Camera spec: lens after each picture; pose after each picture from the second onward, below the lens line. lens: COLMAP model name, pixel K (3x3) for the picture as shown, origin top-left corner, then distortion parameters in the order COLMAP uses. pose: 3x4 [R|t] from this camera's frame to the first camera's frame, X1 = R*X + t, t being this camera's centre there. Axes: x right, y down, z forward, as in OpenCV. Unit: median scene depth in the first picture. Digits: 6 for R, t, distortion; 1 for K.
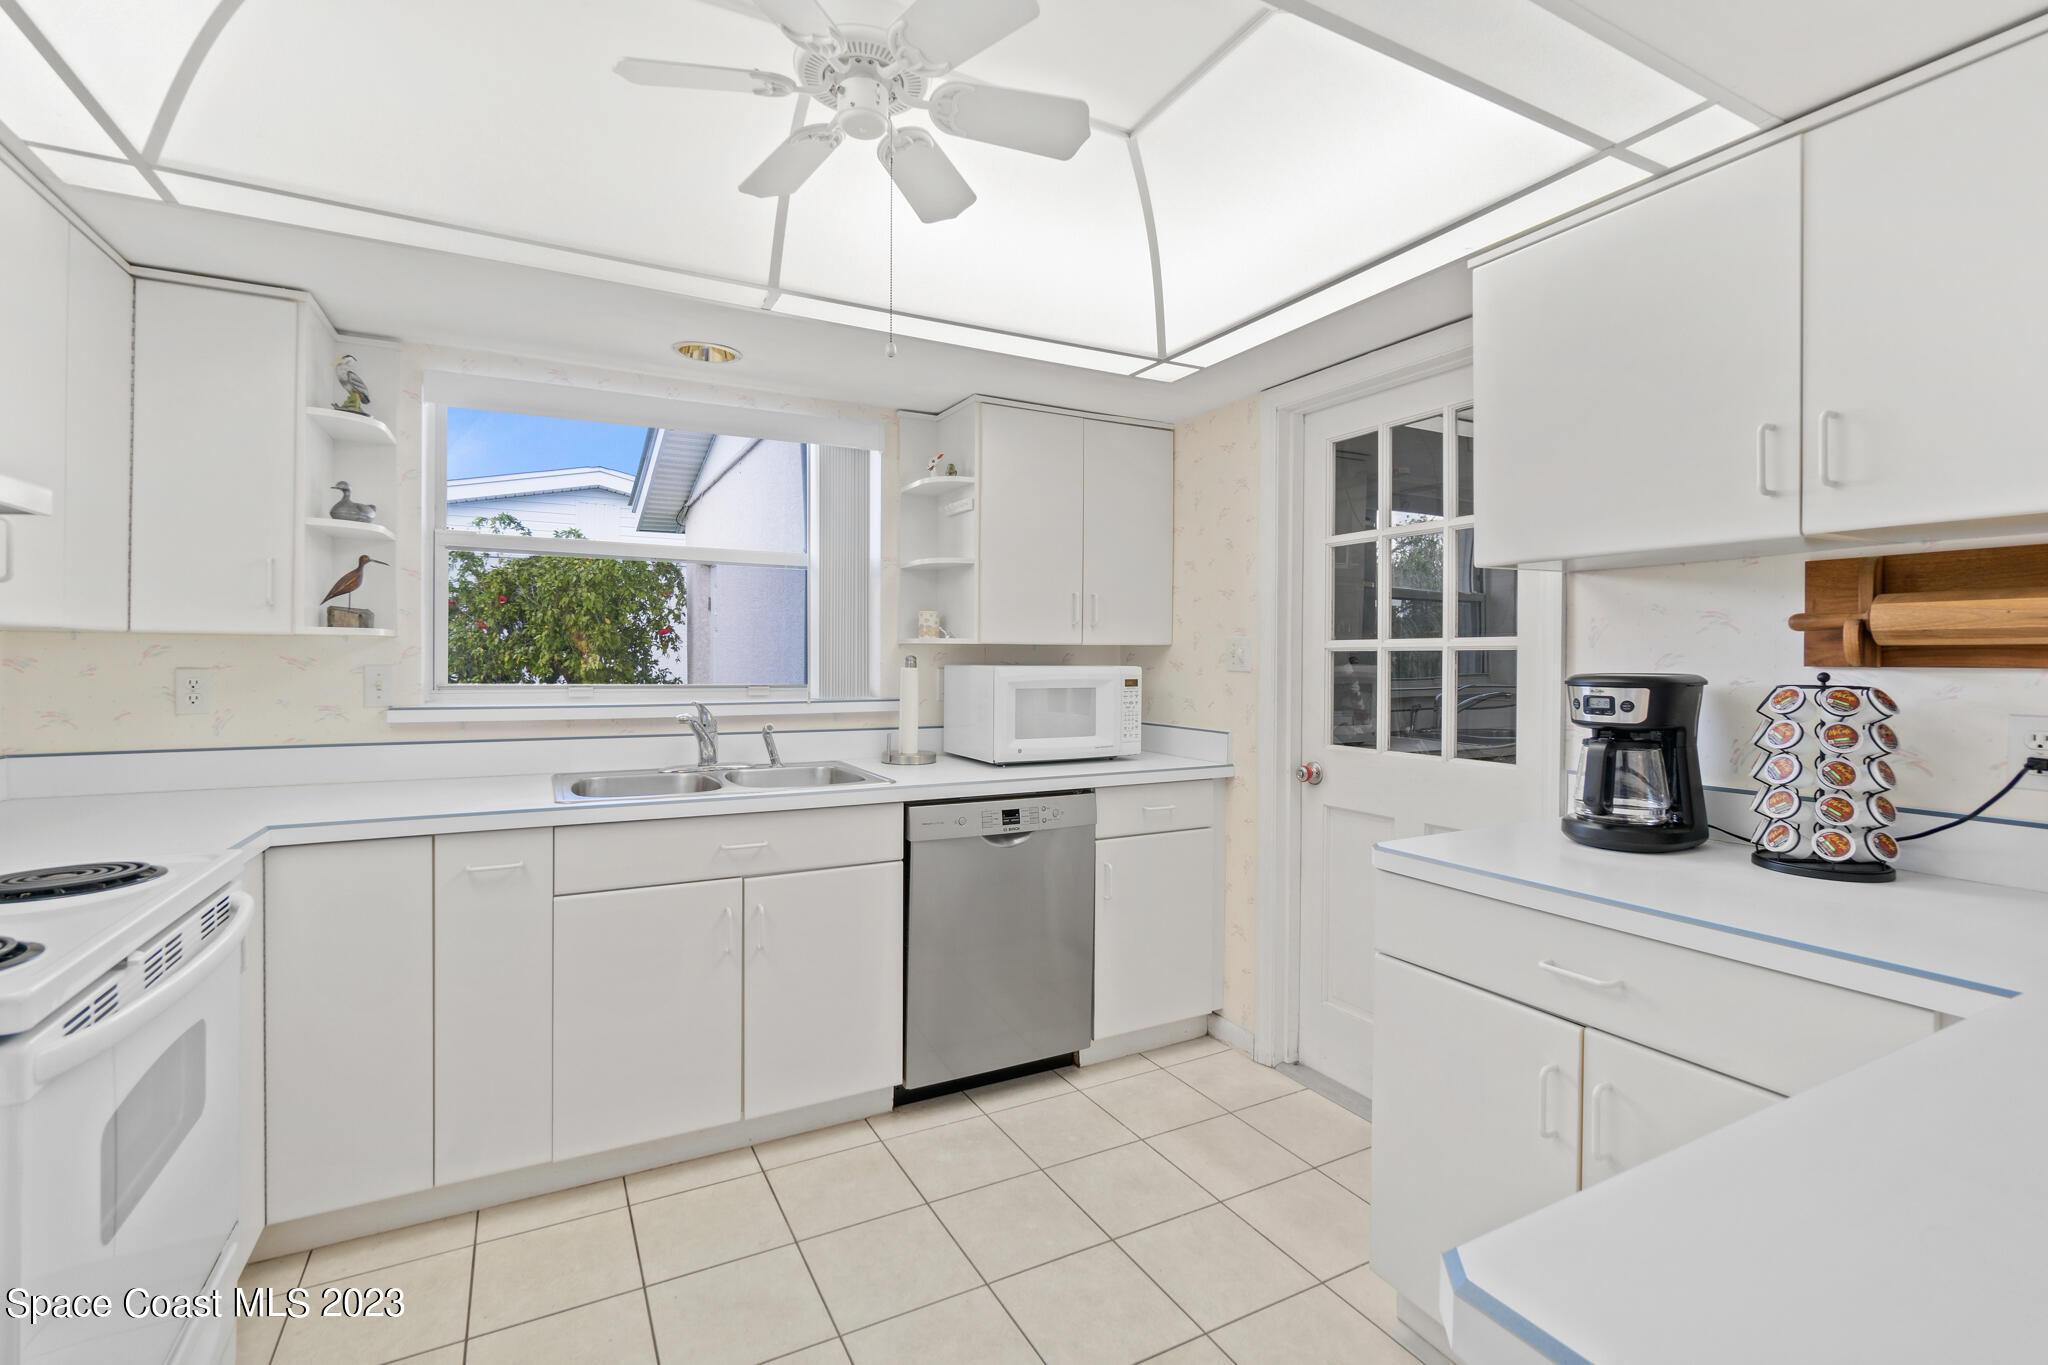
lens RADIAL K [[897.7, 0, 1009.0], [0, 897.7, 680.1], [0, 0, 1]] dist [-0.010438, 0.003610]
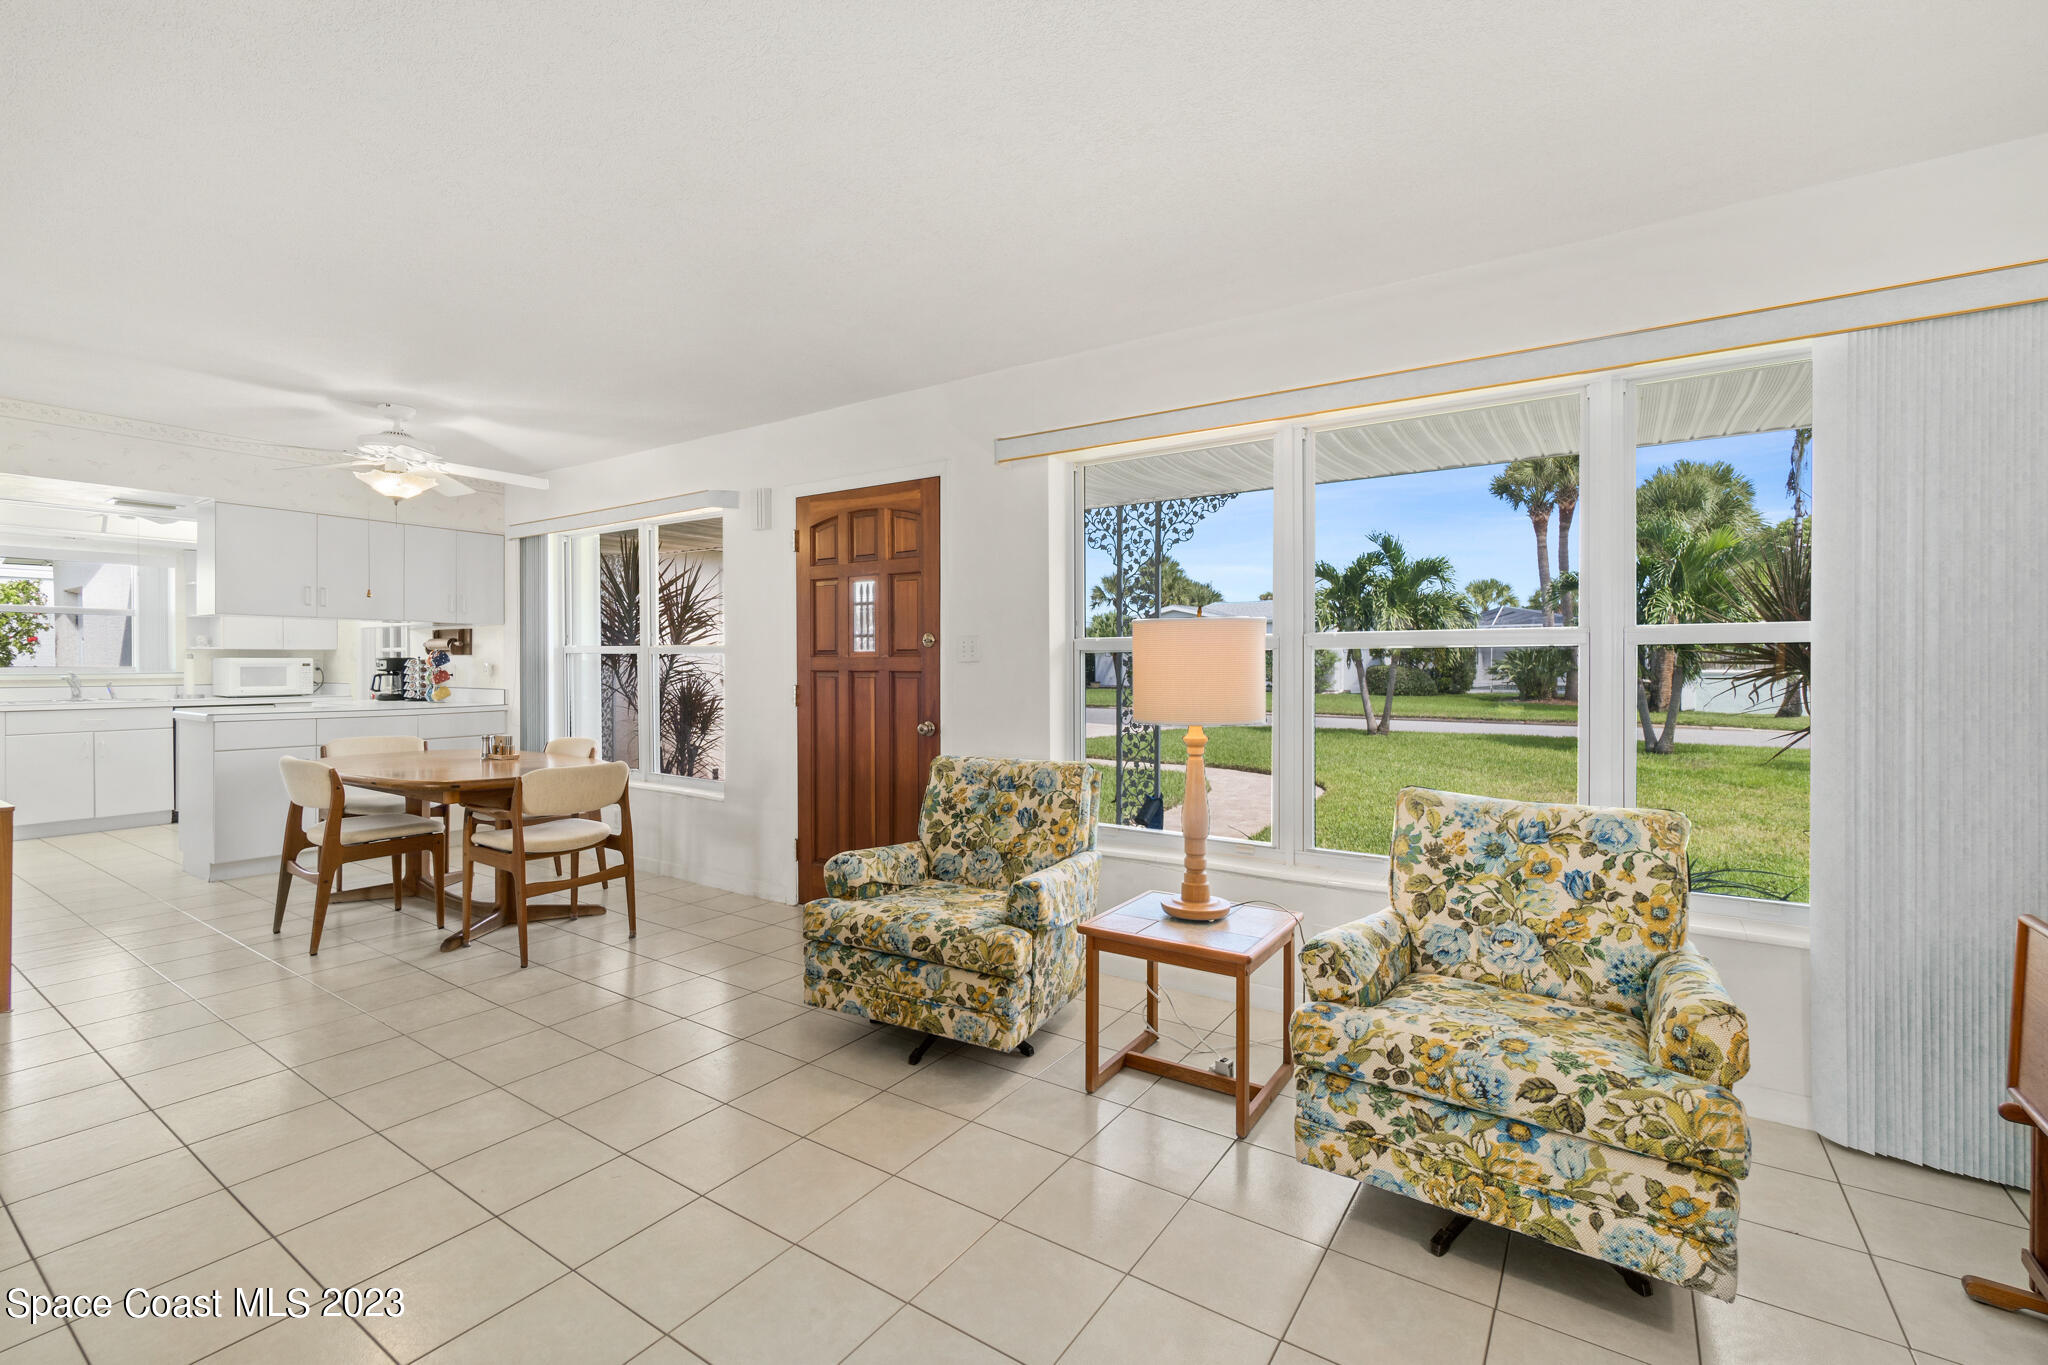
lens RADIAL K [[897.7, 0, 1004.7], [0, 897.7, 666.7], [0, 0, 1]] dist [-0.010438, 0.003610]
pose [[0.884036, -0.012148, 0.467262, 0.730968], [0.018358, 0.999793, -0.008739, 0.070051], [-0.467059, 0.016304, 0.884076, -2.219237]]
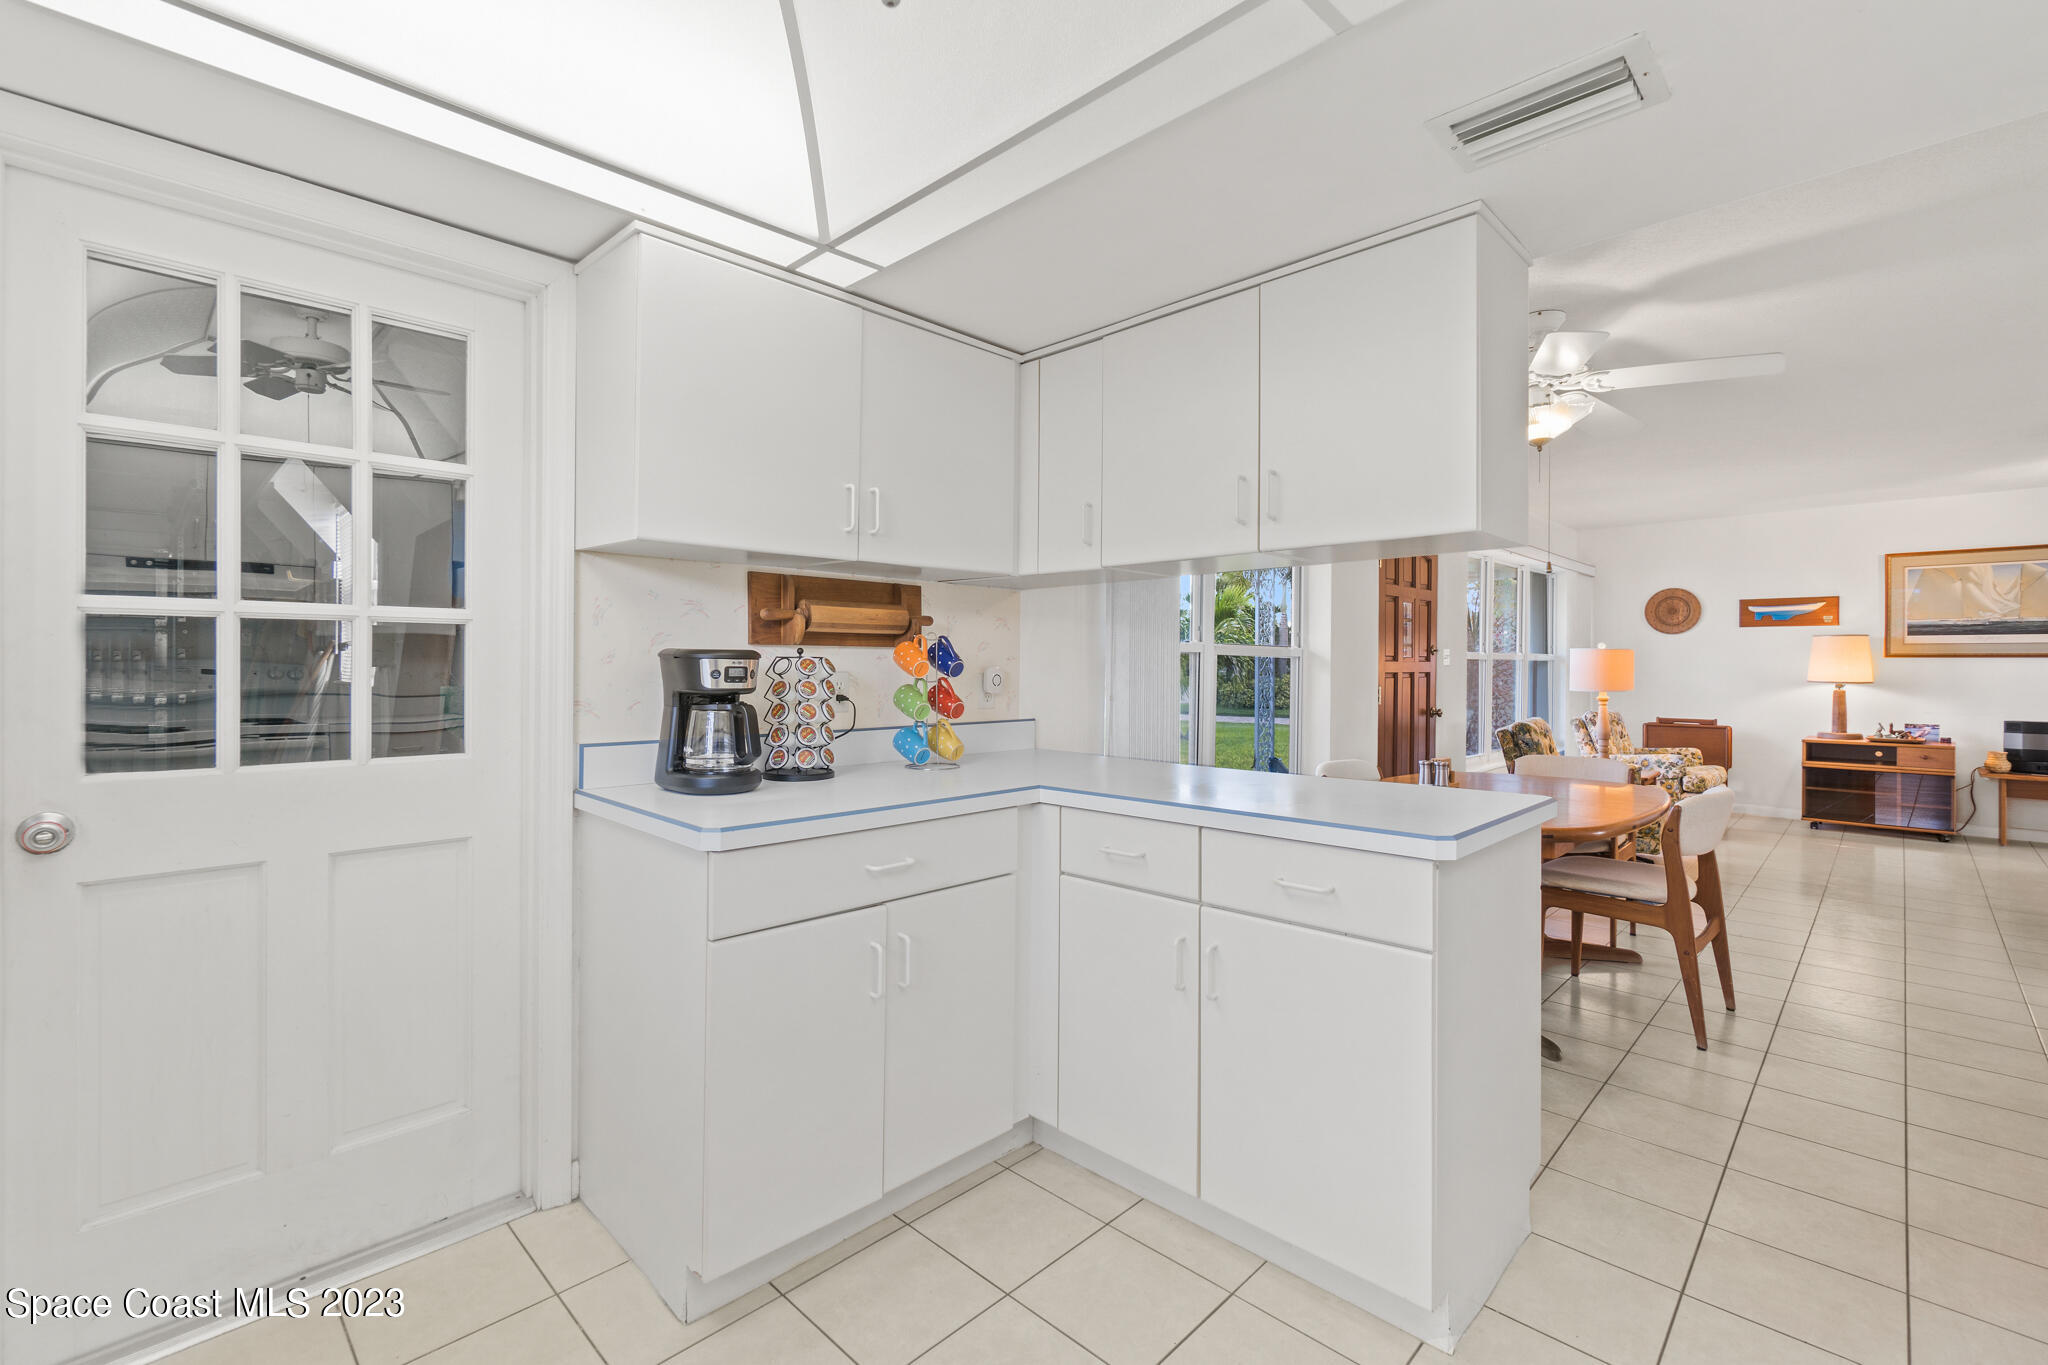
lens RADIAL K [[897.7, 0, 993.4], [0, 897.7, 667.9], [0, 0, 1]] dist [-0.010438, 0.003610]
pose [[-0.291521, -0.013530, 0.956469, -0.349889], [0.014580, 0.999721, 0.018586, 0.001160], [-0.956453, 0.019363, -0.291242, 0.619368]]
